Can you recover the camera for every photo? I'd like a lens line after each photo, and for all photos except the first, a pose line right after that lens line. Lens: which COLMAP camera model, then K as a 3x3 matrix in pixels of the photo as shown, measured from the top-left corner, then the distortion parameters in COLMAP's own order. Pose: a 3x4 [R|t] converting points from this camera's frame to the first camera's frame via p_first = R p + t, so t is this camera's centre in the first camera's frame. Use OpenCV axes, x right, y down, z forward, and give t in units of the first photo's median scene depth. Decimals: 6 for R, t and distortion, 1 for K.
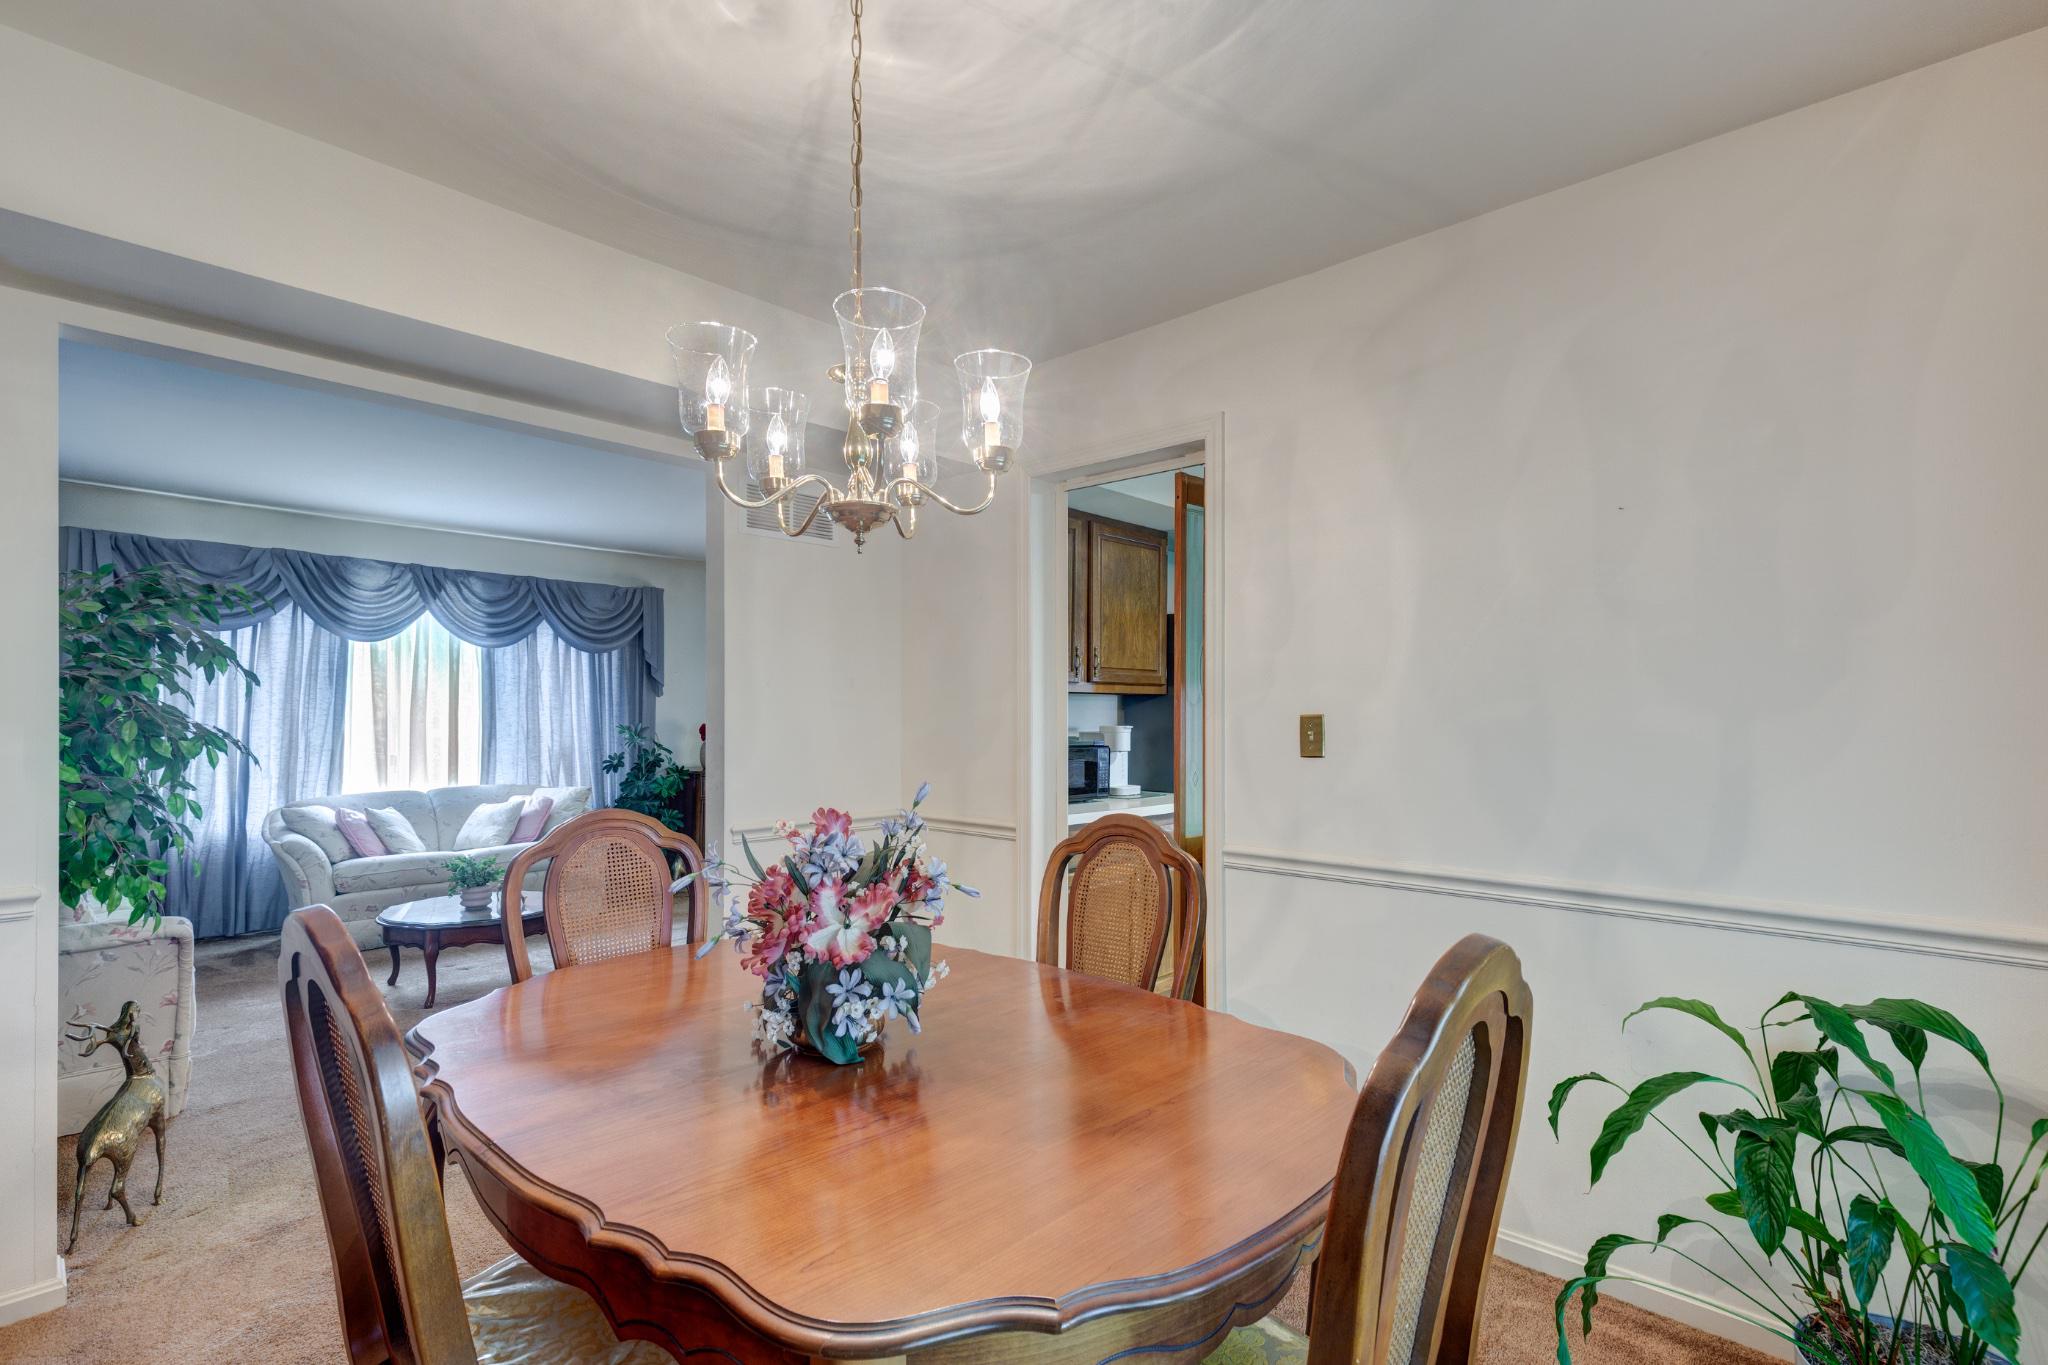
lens RADIAL K [[937.9, 0, 1034.3], [0, 937.9, 701.7], [0, 0, 1]] dist [0.014800, -0.000365]
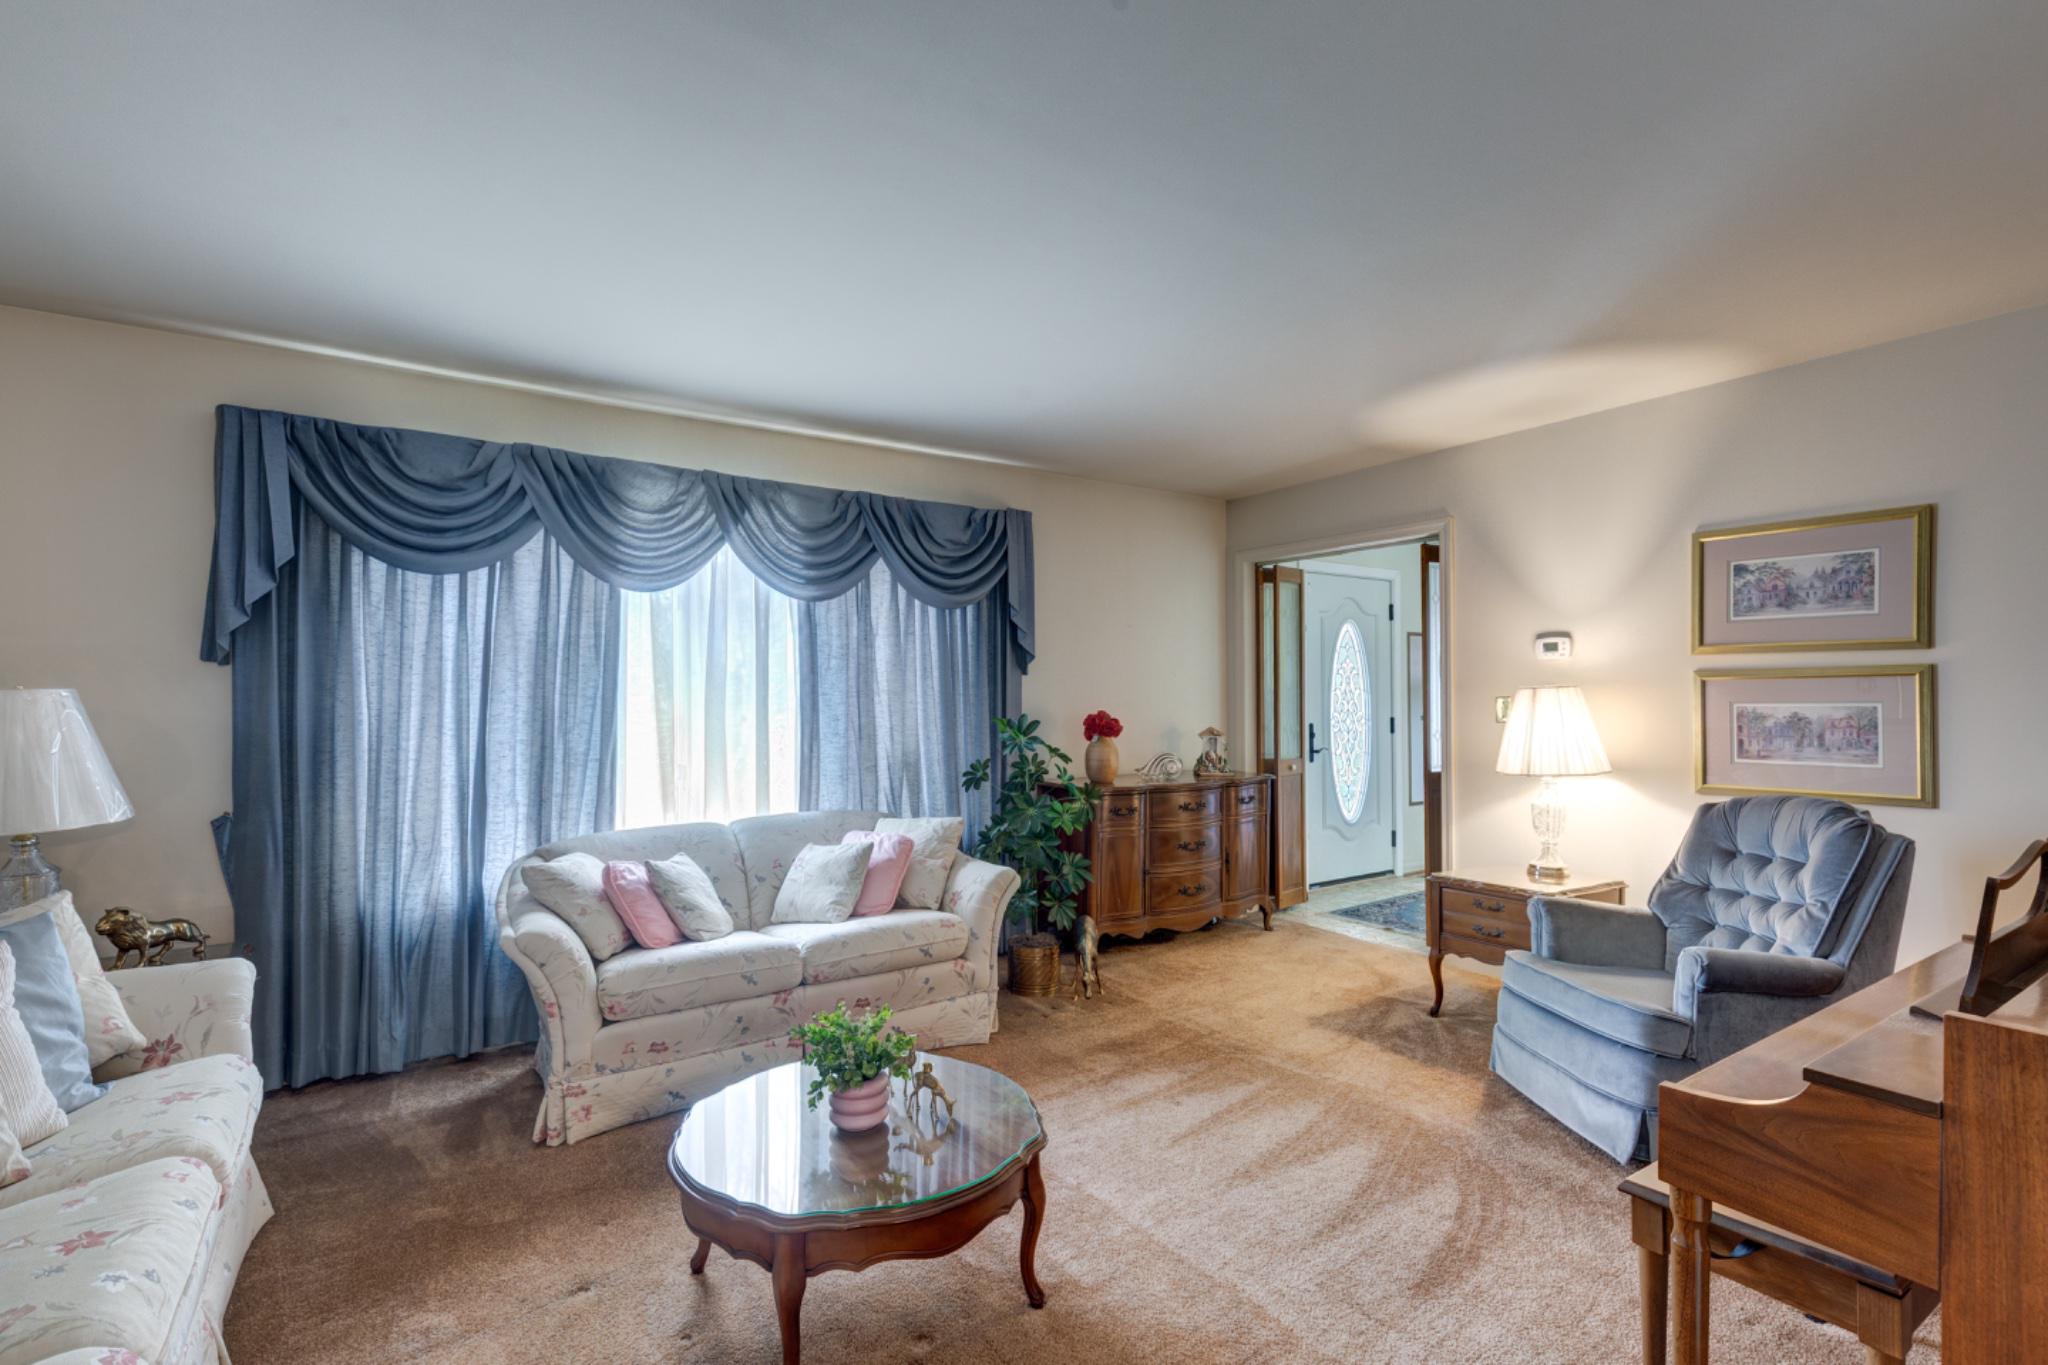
lens RADIAL K [[937.9, 0, 1020.1], [0, 937.9, 680.2], [0, 0, 1]] dist [0.014800, -0.000365]
pose [[0.971746, -0.017633, -0.235370, -0.307574], [0.015289, 0.999814, -0.011779, 0.008283], [0.235534, 0.007848, 0.971834, 0.436270]]
